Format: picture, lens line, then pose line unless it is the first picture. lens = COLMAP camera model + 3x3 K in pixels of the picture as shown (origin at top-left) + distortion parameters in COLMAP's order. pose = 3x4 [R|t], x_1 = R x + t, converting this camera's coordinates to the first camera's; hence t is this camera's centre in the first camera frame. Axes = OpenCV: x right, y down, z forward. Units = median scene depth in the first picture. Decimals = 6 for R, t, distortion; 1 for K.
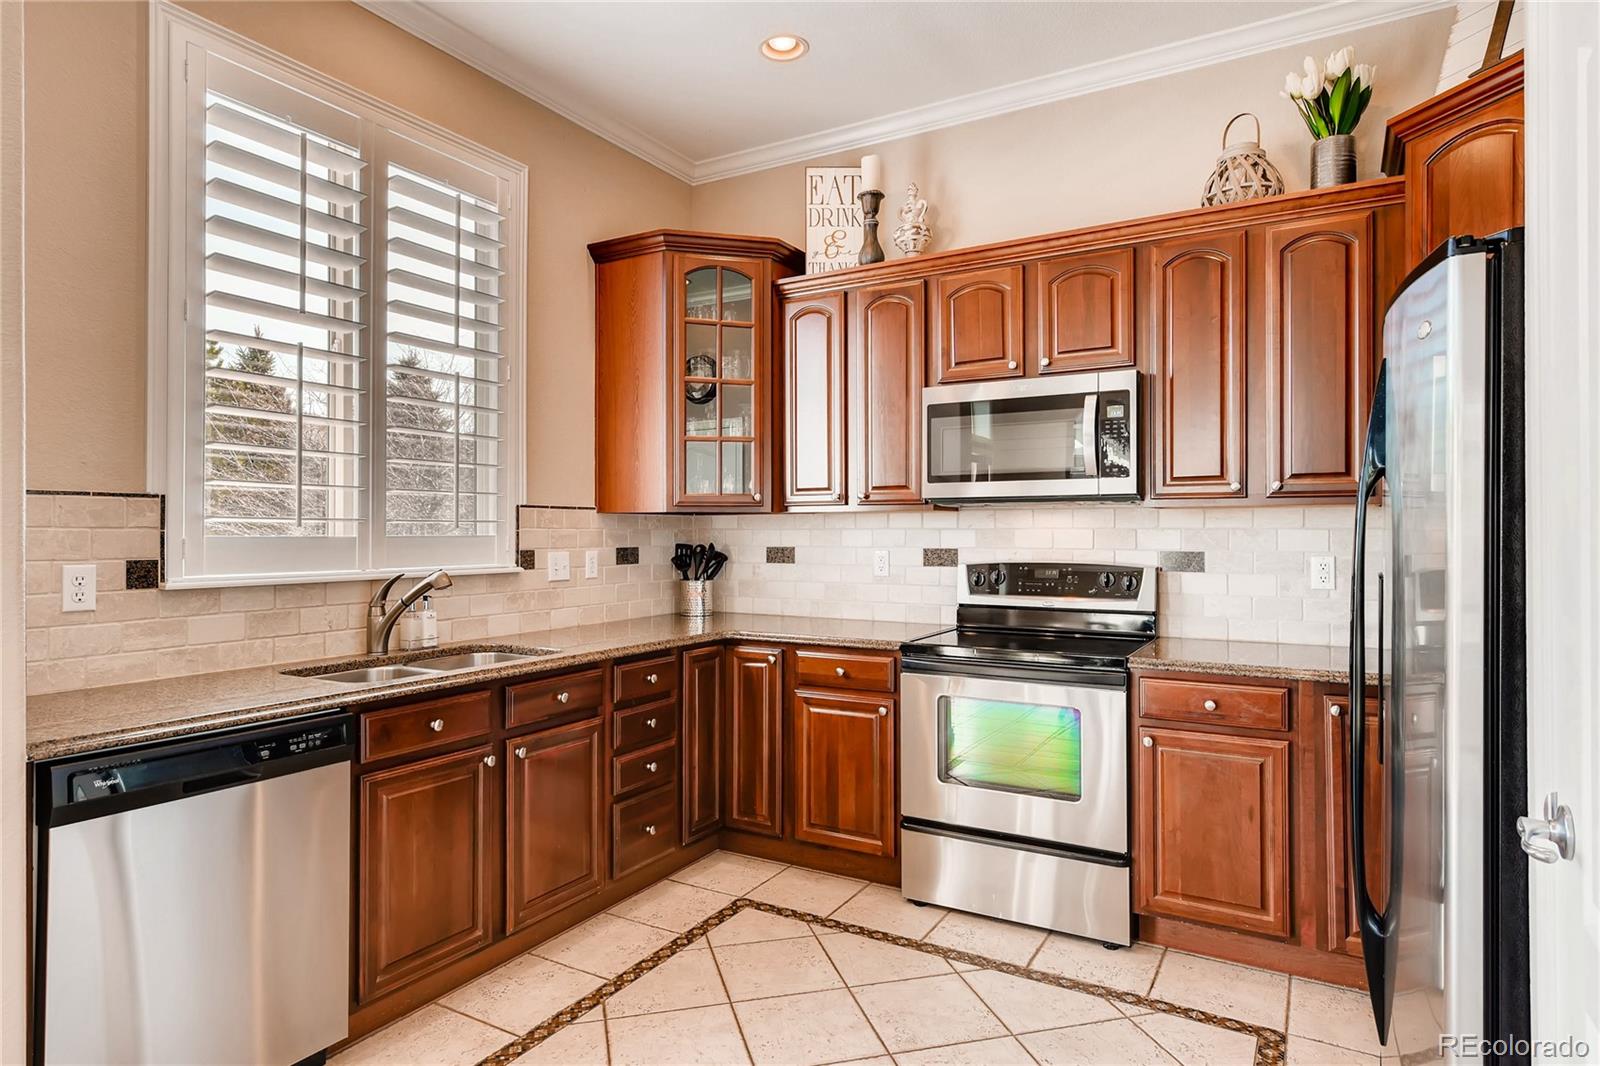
lens RADIAL K [[900.9, 0, 804.6], [0, 900.9, 531.8], [0, 0, 1]] dist [0.006087, 0.000965]
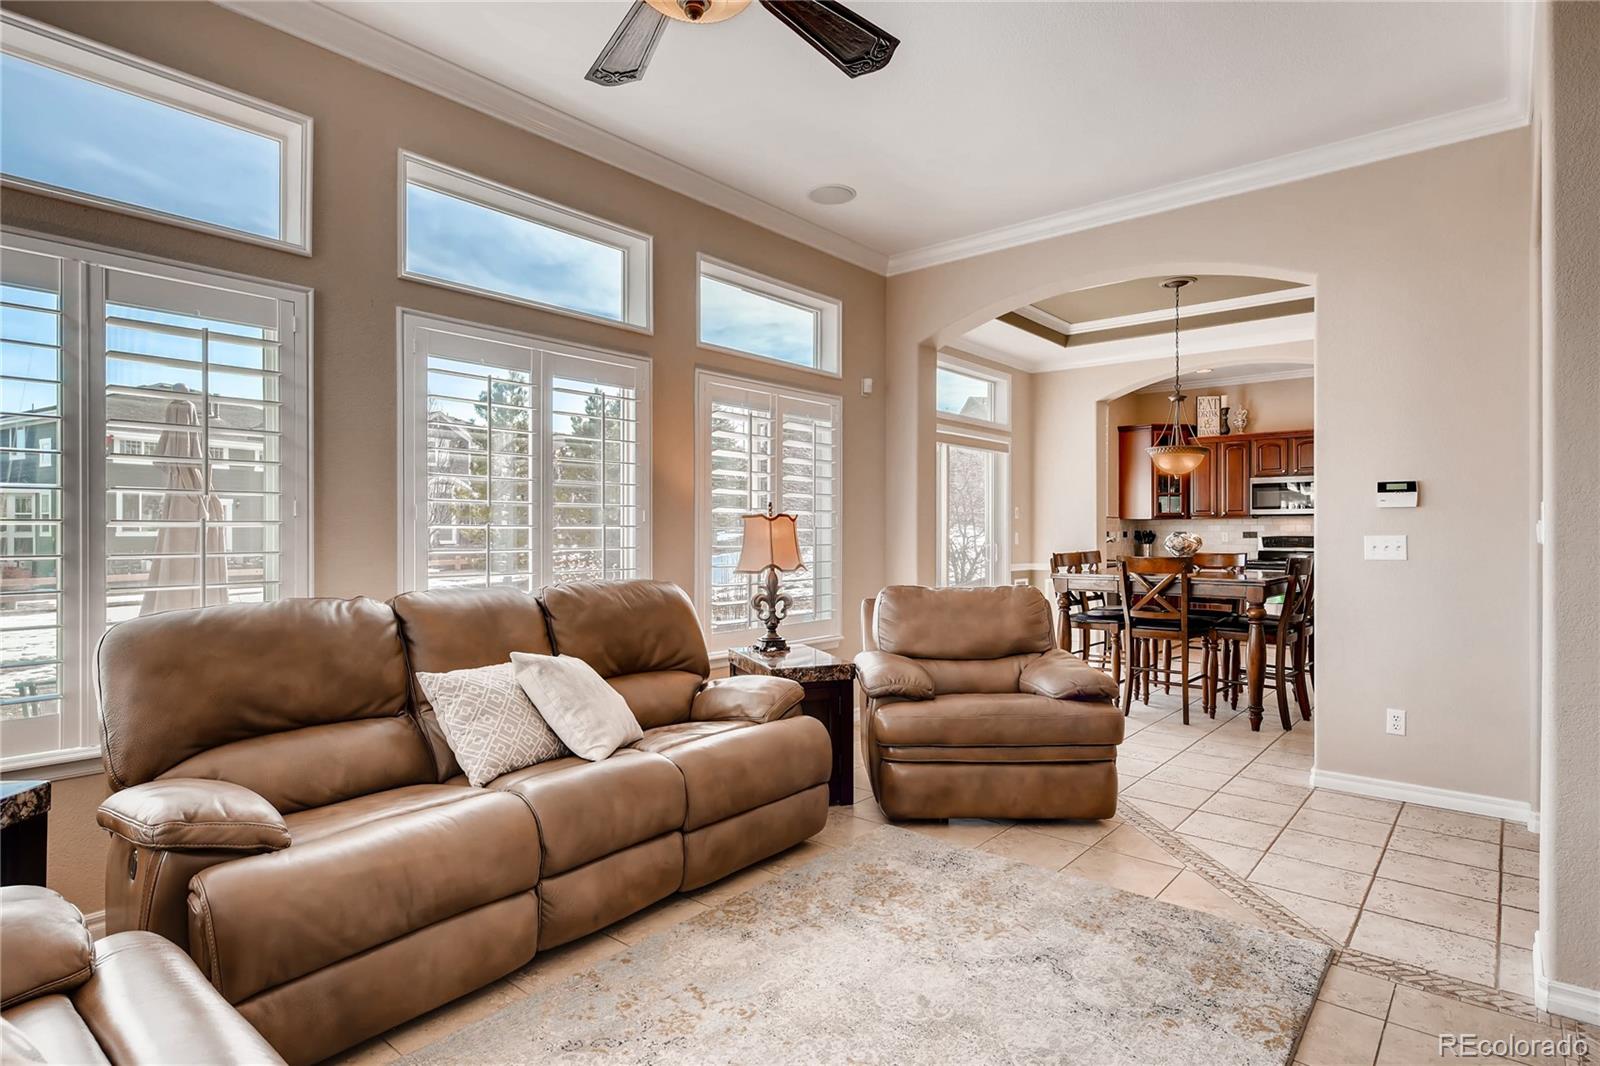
lens RADIAL K [[828.7, 0, 795.5], [0, 828.7, 526.9], [0, 0, 1]] dist [0.012274, 0.000663]
pose [[0.983017, 0.000681, -0.183514, -0.926096], [-0.001543, 0.999988, -0.004557, 0.020891], [0.183509, 0.004763, 0.983007, -2.193474]]
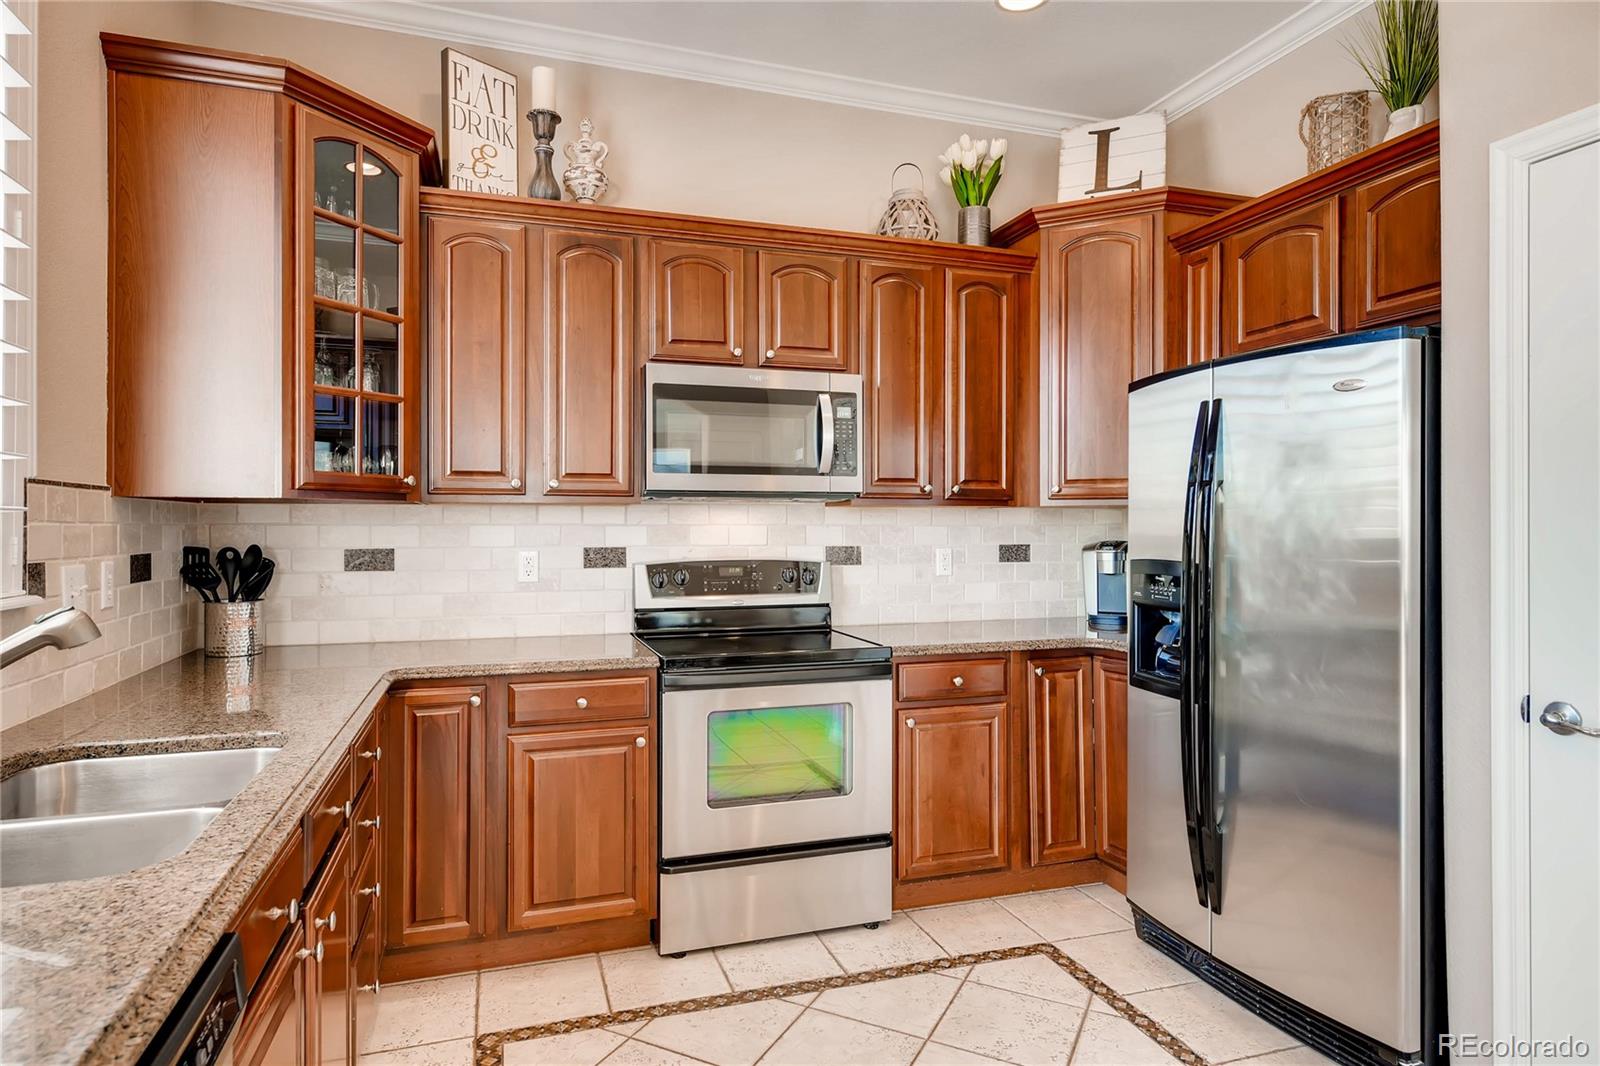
lens RADIAL K [[900.9, 0, 797.1], [0, 900.9, 524.5], [0, 0, 1]] dist [0.006087, 0.000965]
pose [[0.667534, 0.002326, 0.744576, -0.447900], [-0.000605, 0.999996, -0.002582, -0.001594], [-0.744579, 0.001273, 0.667533, 0.333956]]
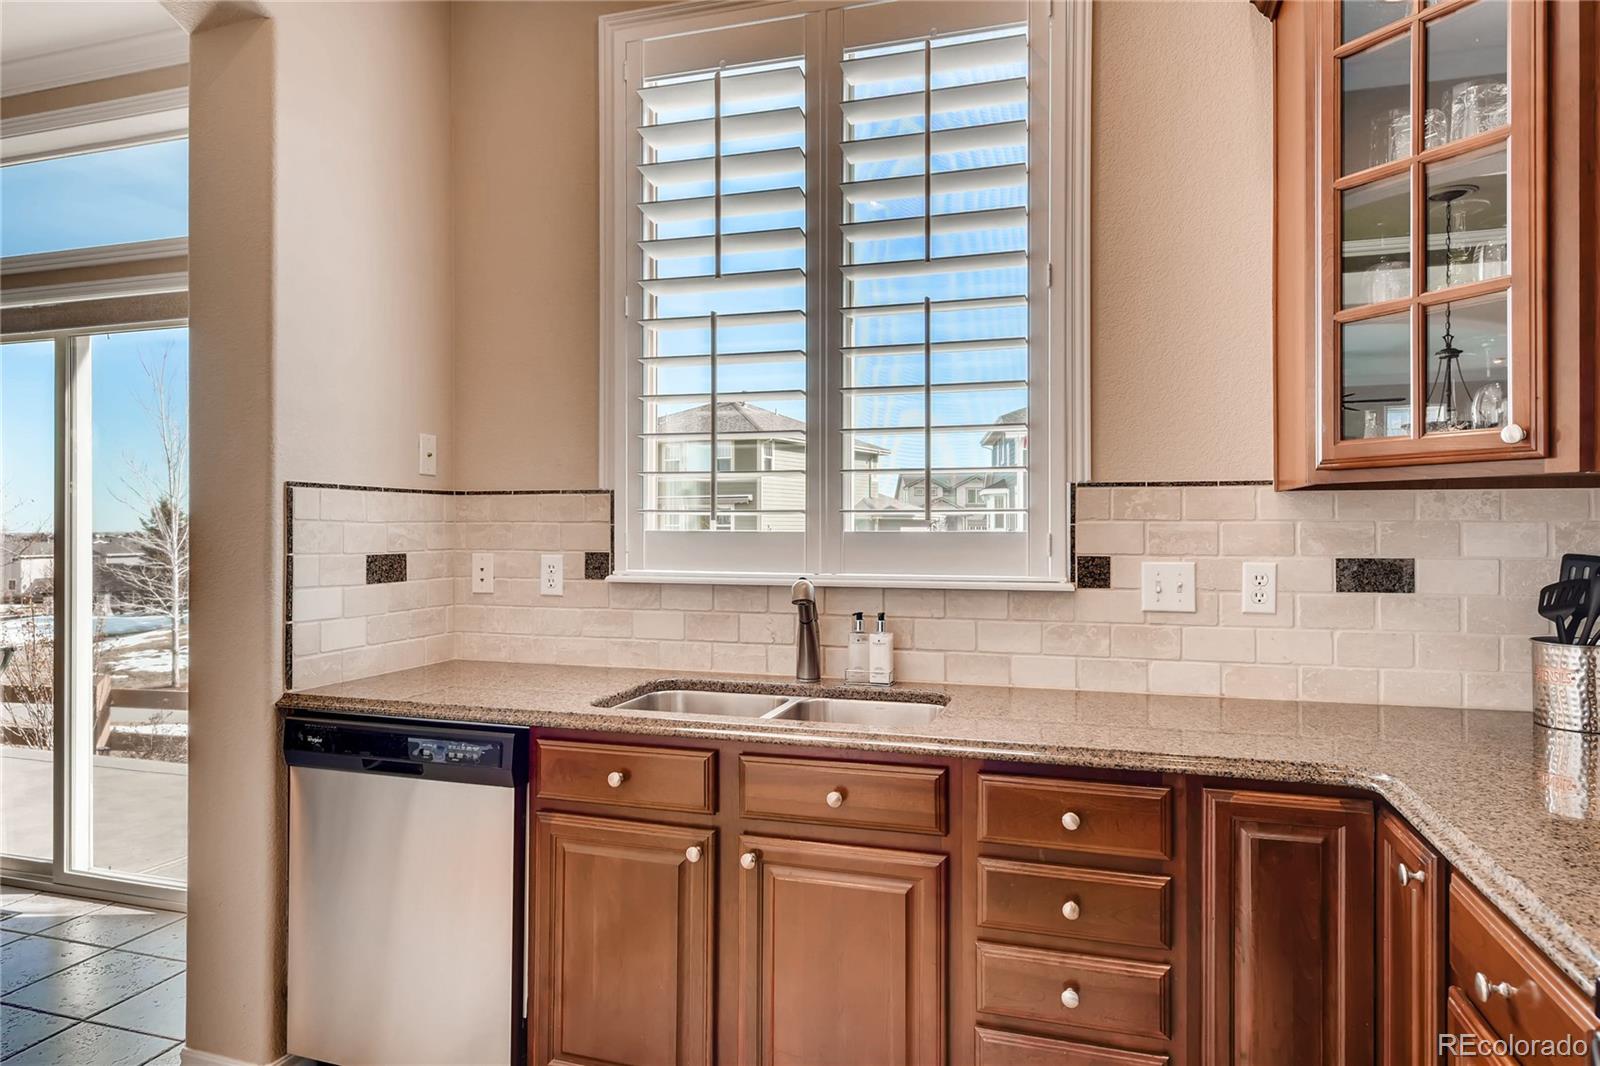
lens RADIAL K [[963.1, 0, 789.2], [0, 963.1, 525.2], [0, 0, 1]] dist [0.007549, -0.000554]
pose [[0.218237, -0.004170, -0.975887, 0.314315], [-0.002740, 0.999984, -0.004885, 0.003221], [0.975892, 0.003740, 0.218222, 0.723076]]
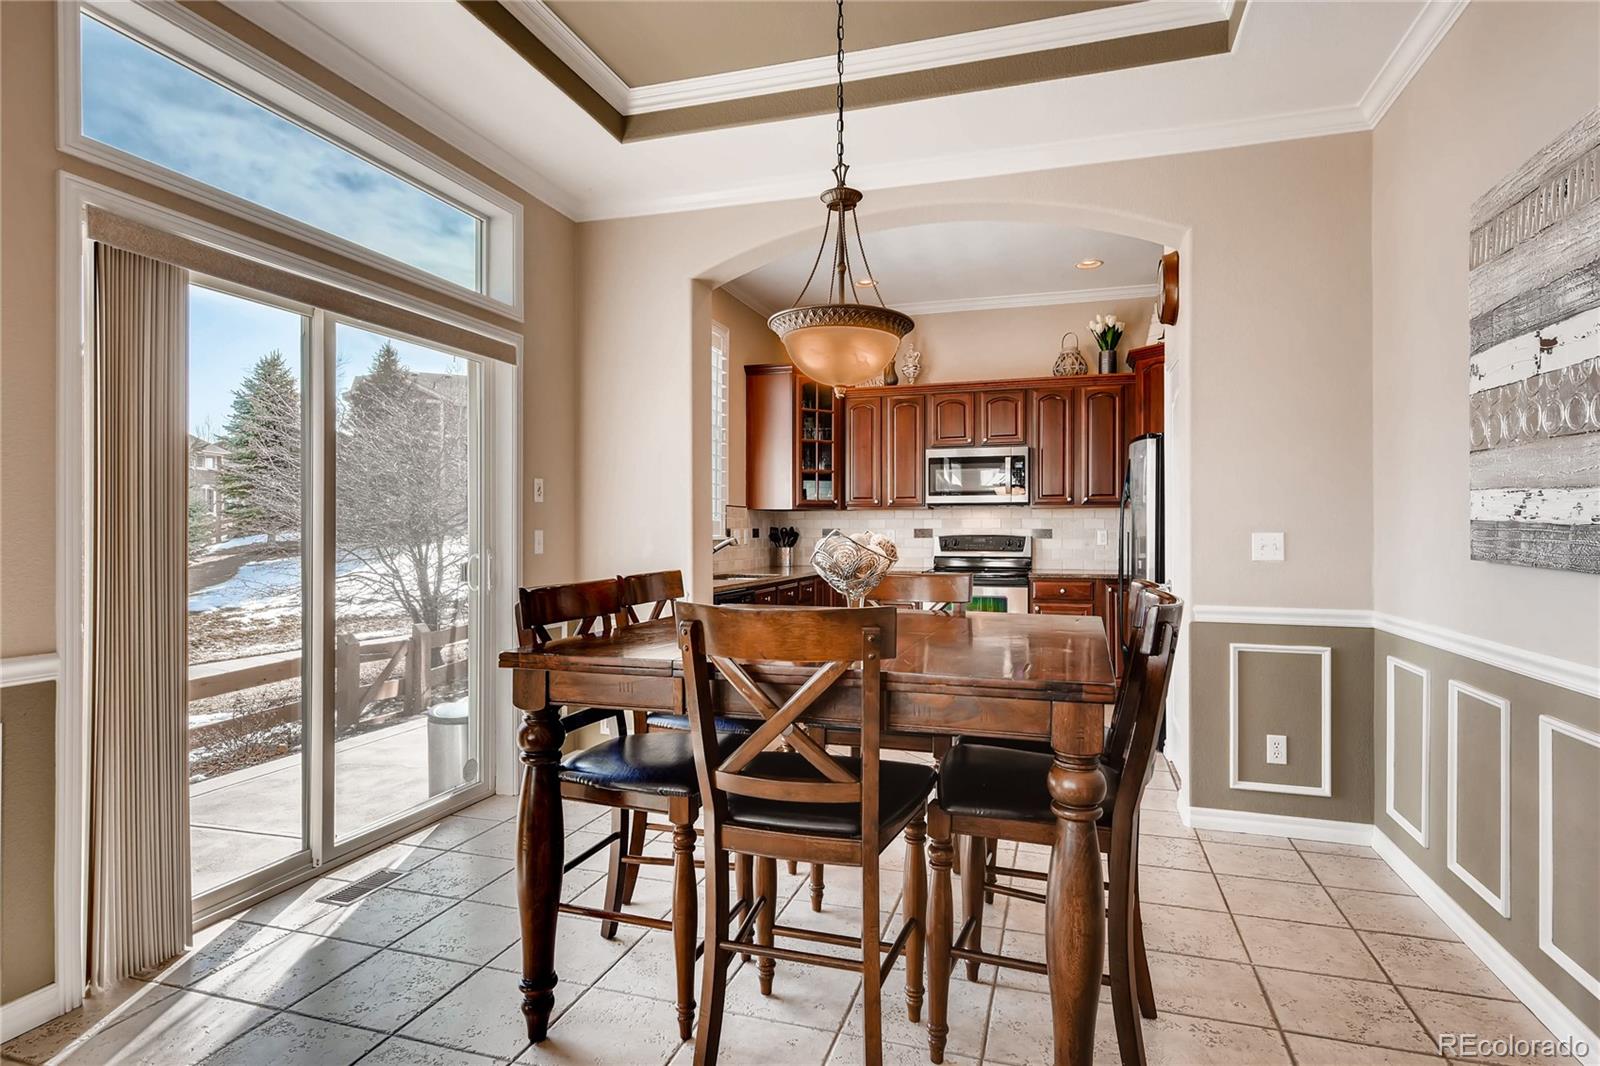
lens RADIAL K [[900.9, 0, 786.7], [0, 900.9, 533.6], [0, 0, 1]] dist [0.006087, 0.000965]
pose [[0.978394, -0.000927, 0.206749, -0.648801], [0.000061, 0.999991, 0.004196, 0.025196], [-0.206751, -0.004093, 0.978385, -1.015228]]
